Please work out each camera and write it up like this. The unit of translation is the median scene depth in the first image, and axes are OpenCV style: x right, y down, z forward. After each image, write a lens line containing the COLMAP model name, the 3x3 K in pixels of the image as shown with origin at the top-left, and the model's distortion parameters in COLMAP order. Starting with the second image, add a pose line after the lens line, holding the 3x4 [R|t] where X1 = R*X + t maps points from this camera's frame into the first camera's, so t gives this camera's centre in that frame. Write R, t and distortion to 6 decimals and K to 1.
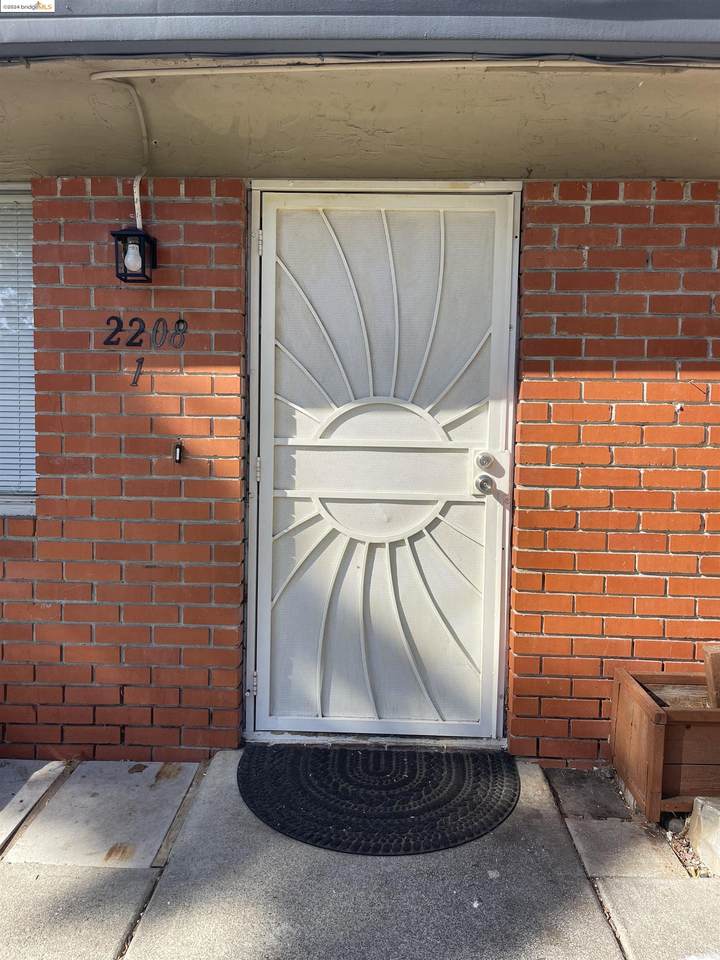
lens RADIAL K [[702.7, 0, 363.4], [0, 702.7, 487.1], [0, 0, 1]] dist [0.011178, -0.010514]
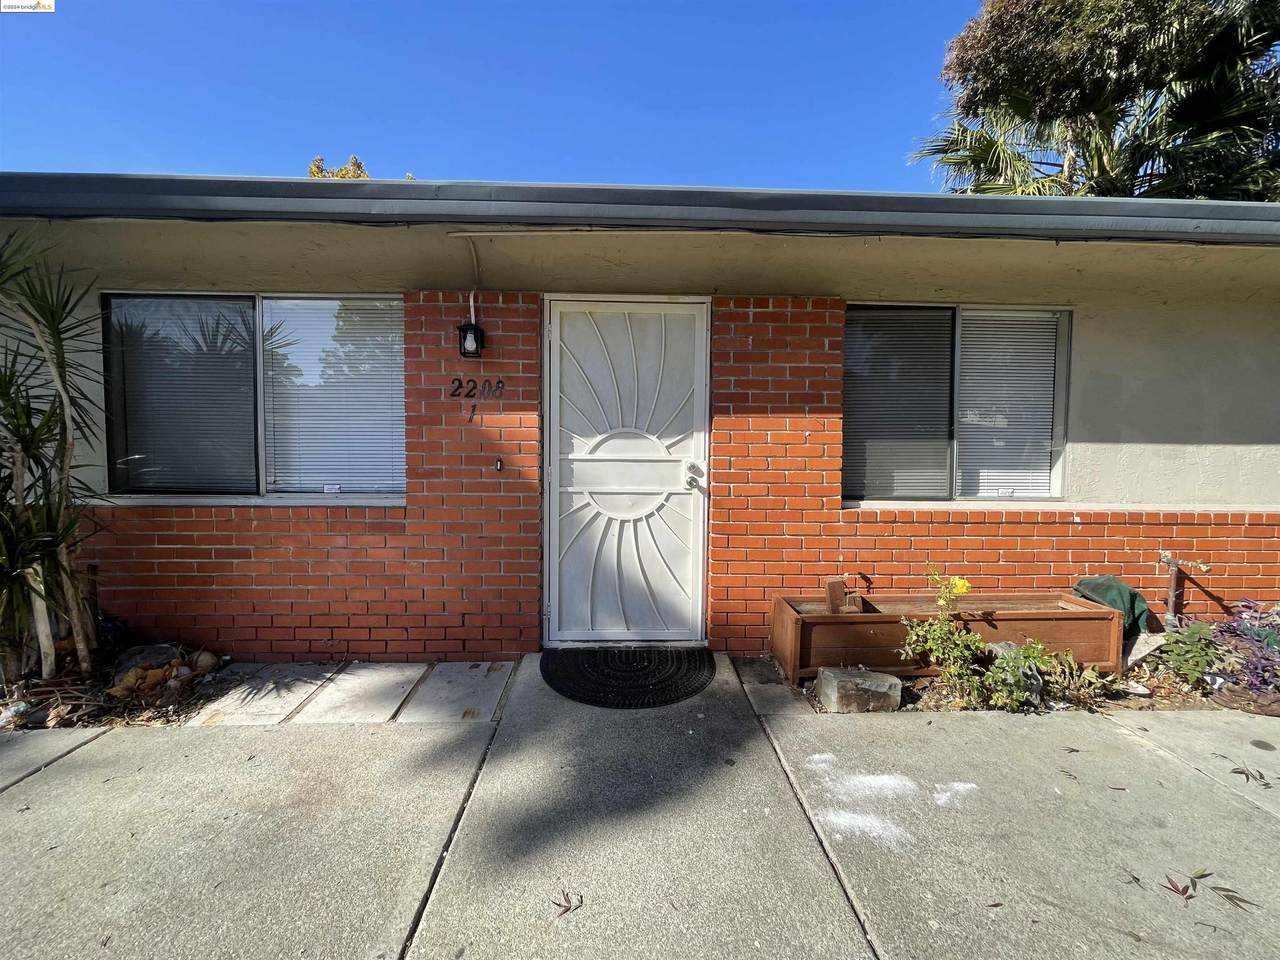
lens RADIAL K [[513.0, 0, 633.5], [0, 513.0, 474.7], [0, 0, 1]] dist [-0.001638, 0.000032]
pose [[0.997907, -0.012029, 0.063538, -0.035610], [0.013191, 0.999753, -0.017895, -0.001548], [-0.063307, 0.018696, 0.997819, -0.168334]]
